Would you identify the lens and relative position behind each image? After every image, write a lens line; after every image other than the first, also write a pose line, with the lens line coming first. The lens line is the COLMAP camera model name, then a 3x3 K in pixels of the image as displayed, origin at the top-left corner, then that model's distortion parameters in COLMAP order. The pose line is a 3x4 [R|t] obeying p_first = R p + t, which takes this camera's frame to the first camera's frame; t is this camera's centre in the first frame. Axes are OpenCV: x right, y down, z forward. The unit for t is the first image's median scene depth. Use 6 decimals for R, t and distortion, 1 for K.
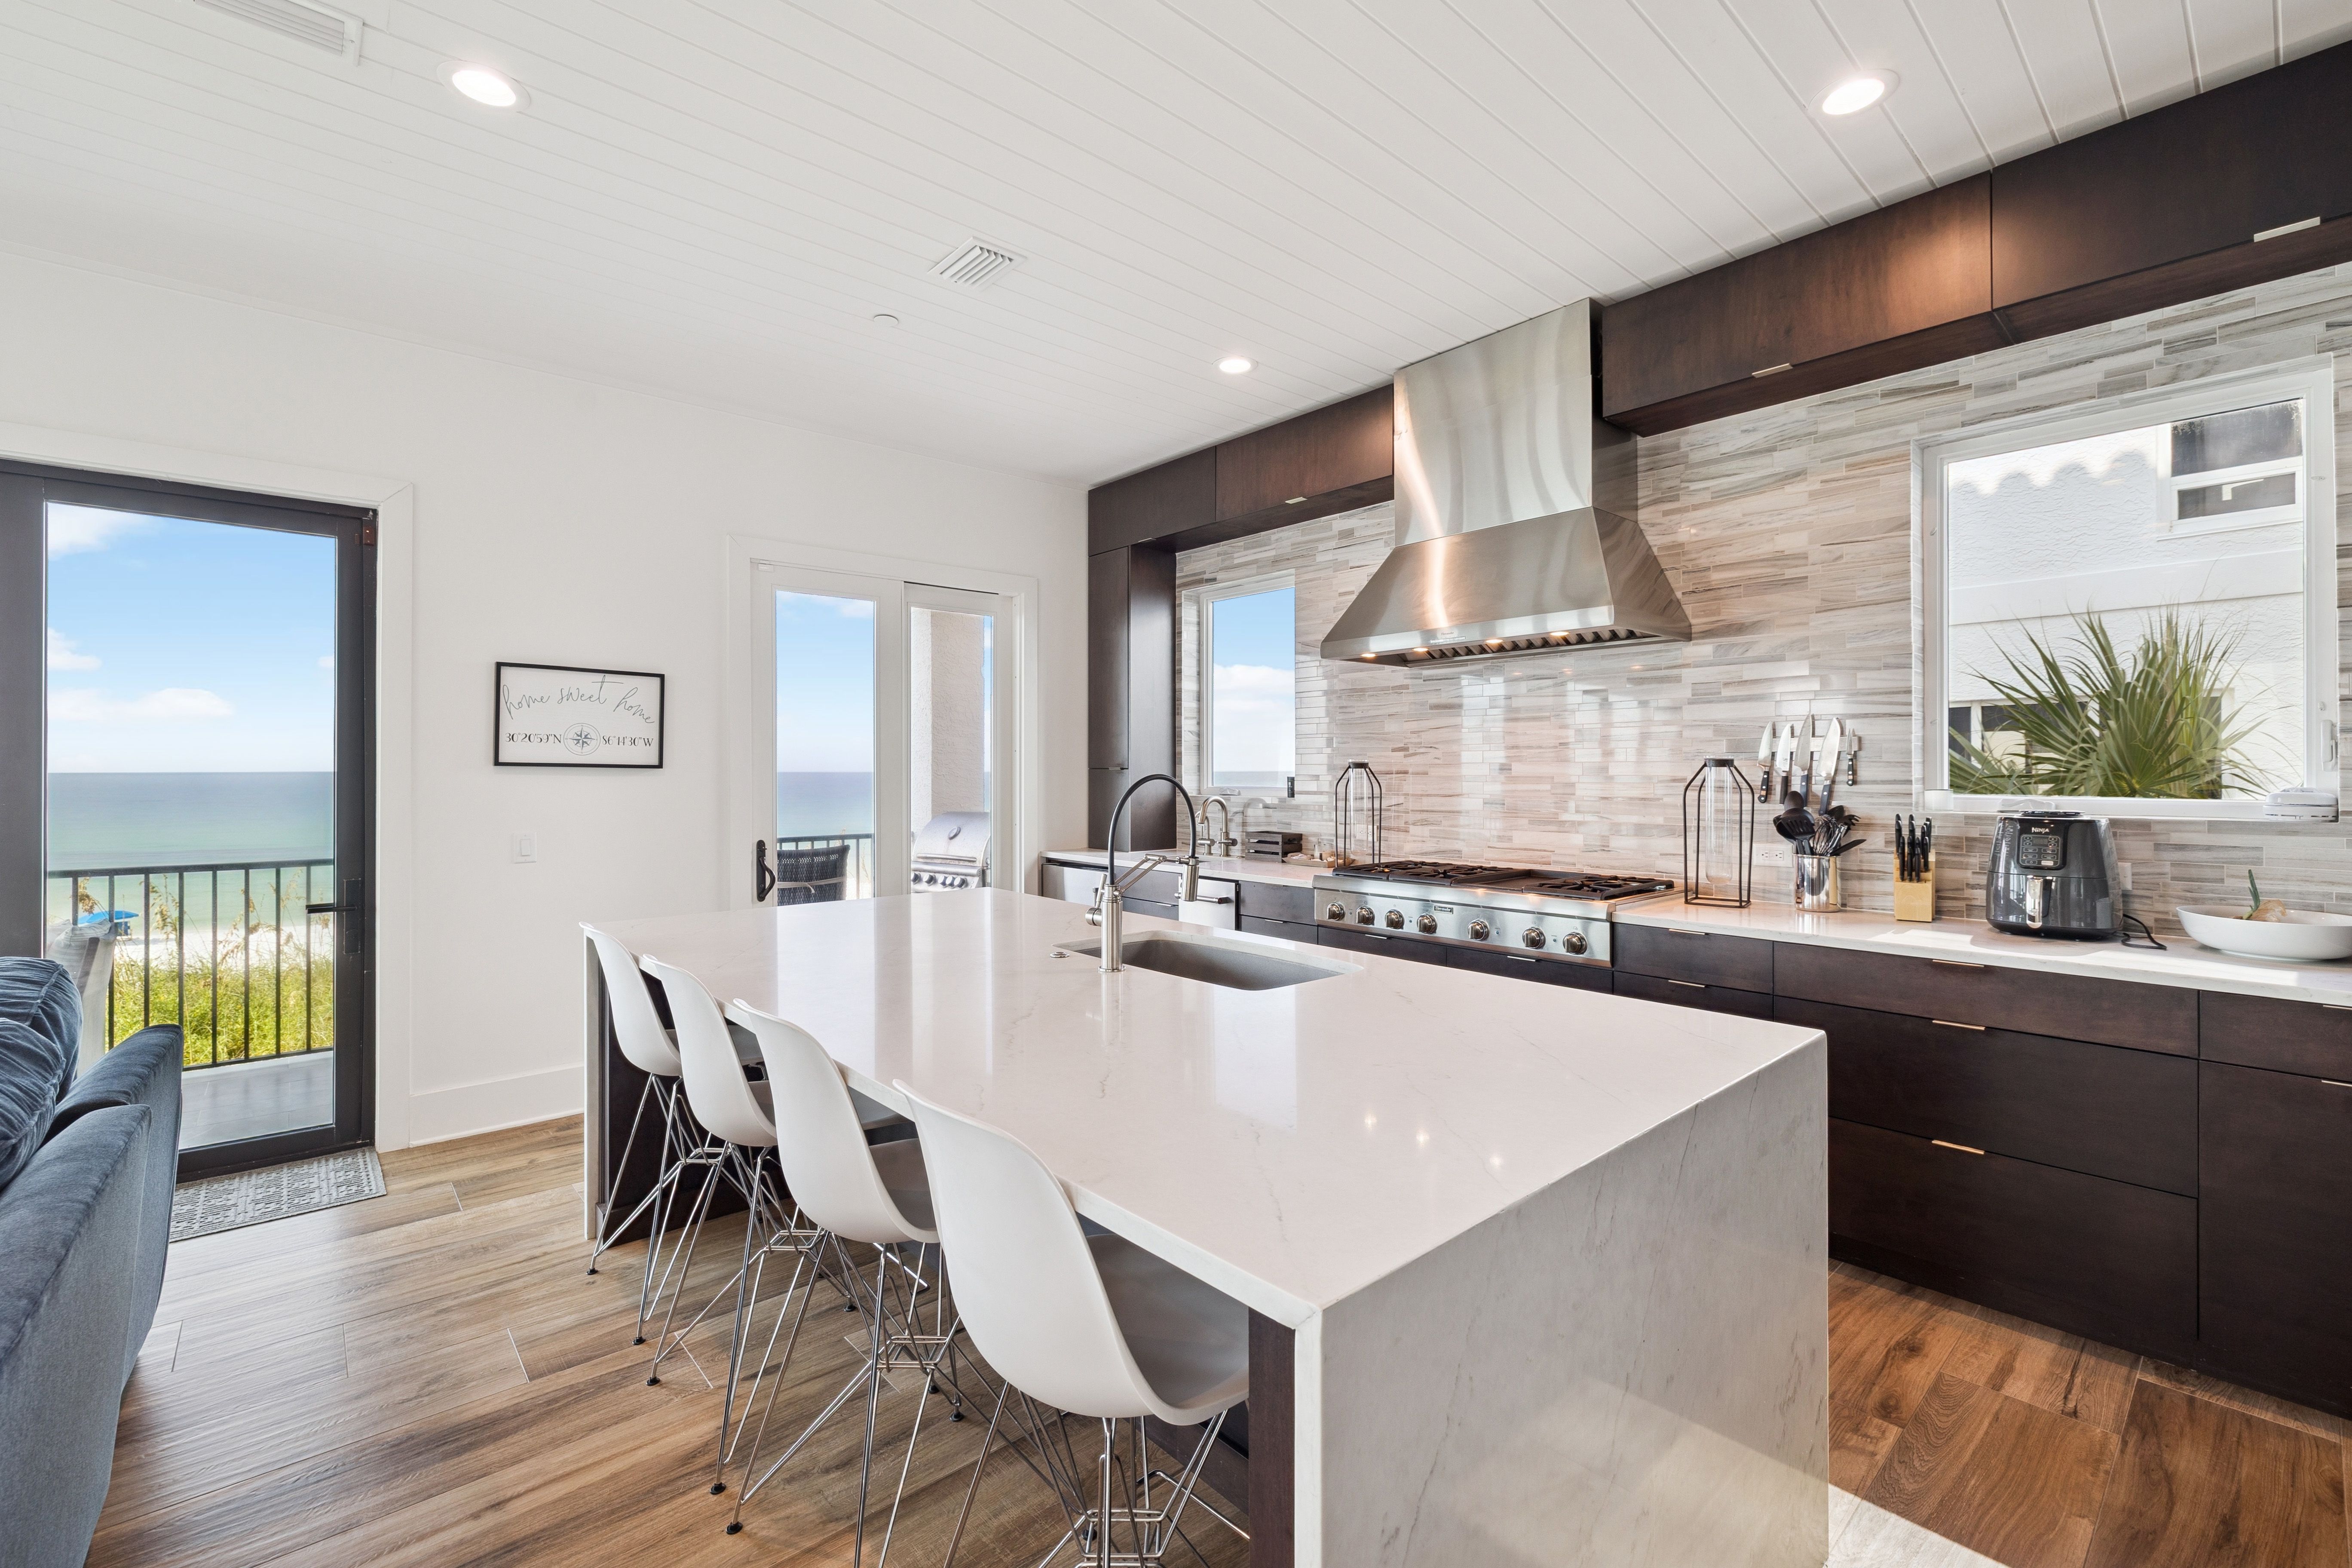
lens RADIAL K [[999.1, 0, 1182.1], [0, 999.1, 775.0], [0, 0, 1]] dist [-0.000099, -0.000187]
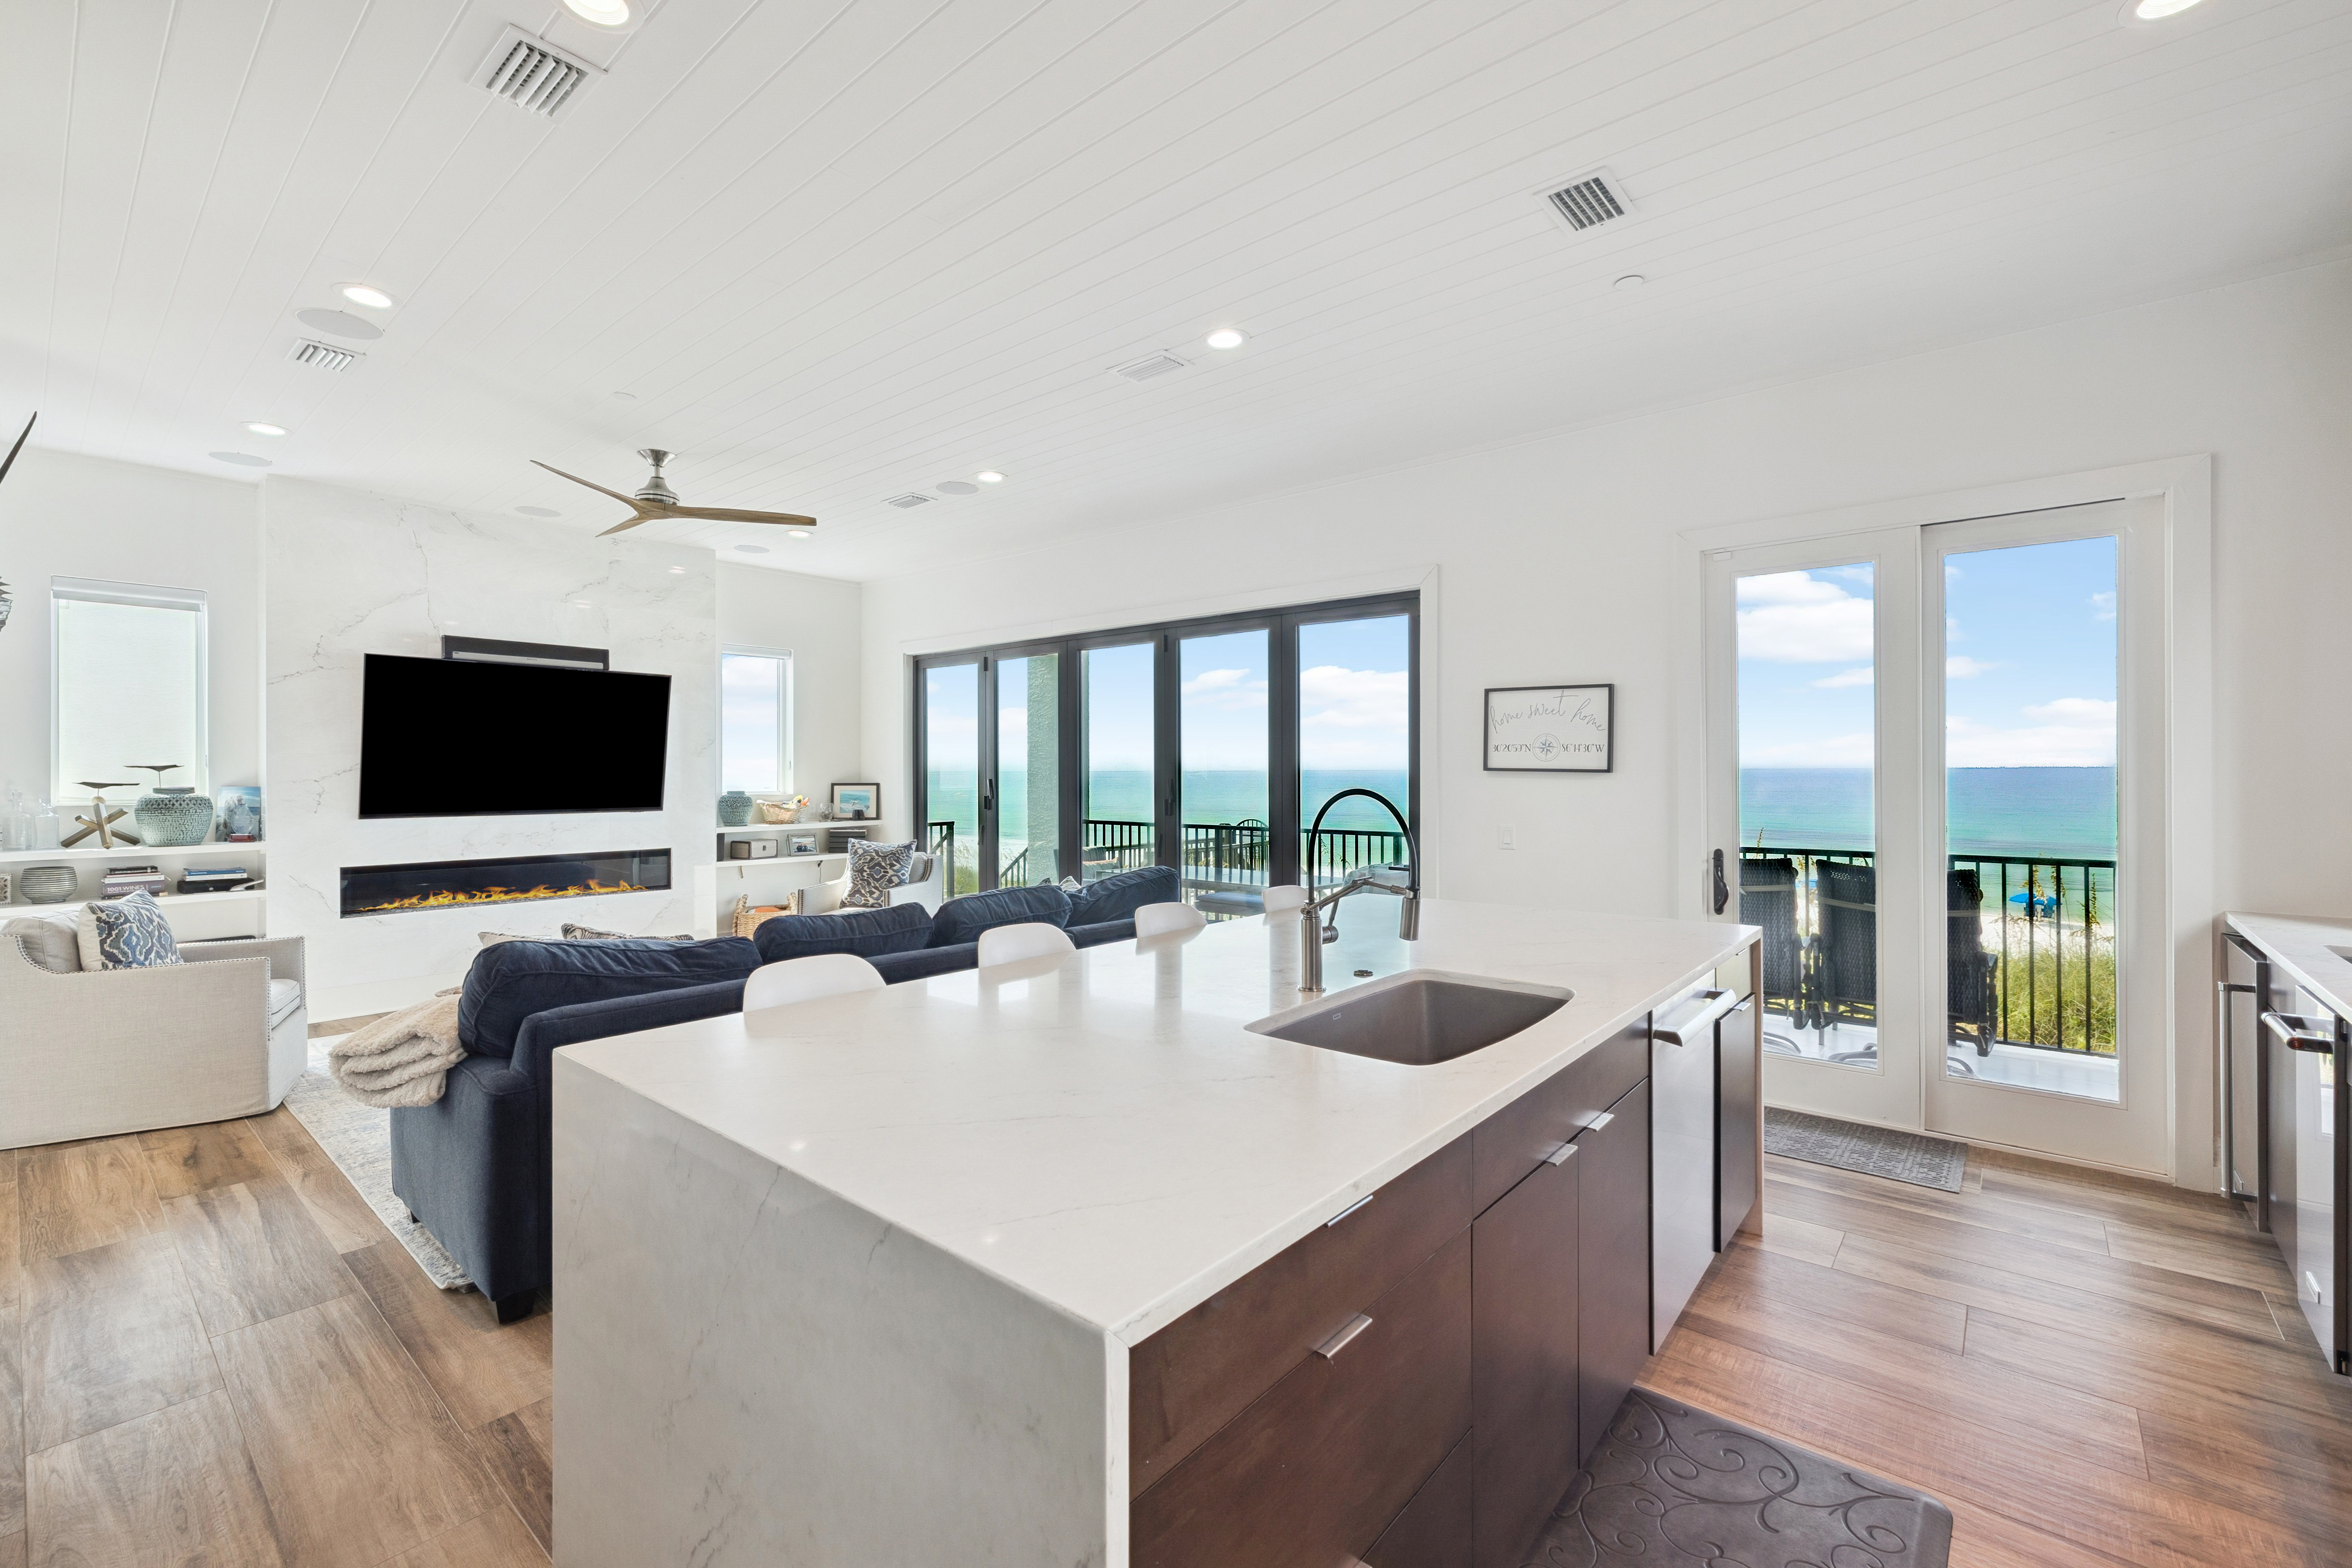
lens RADIAL K [[999.1, 0, 1182.1], [0, 999.1, 775.0], [0, 0, 1]] dist [-0.000099, -0.000187]
pose [[0.139947, 0.004975, -0.990146, 0.596434], [-0.002795, 0.999985, 0.004630, -0.009606], [0.990155, 0.002120, 0.139959, 0.503270]]
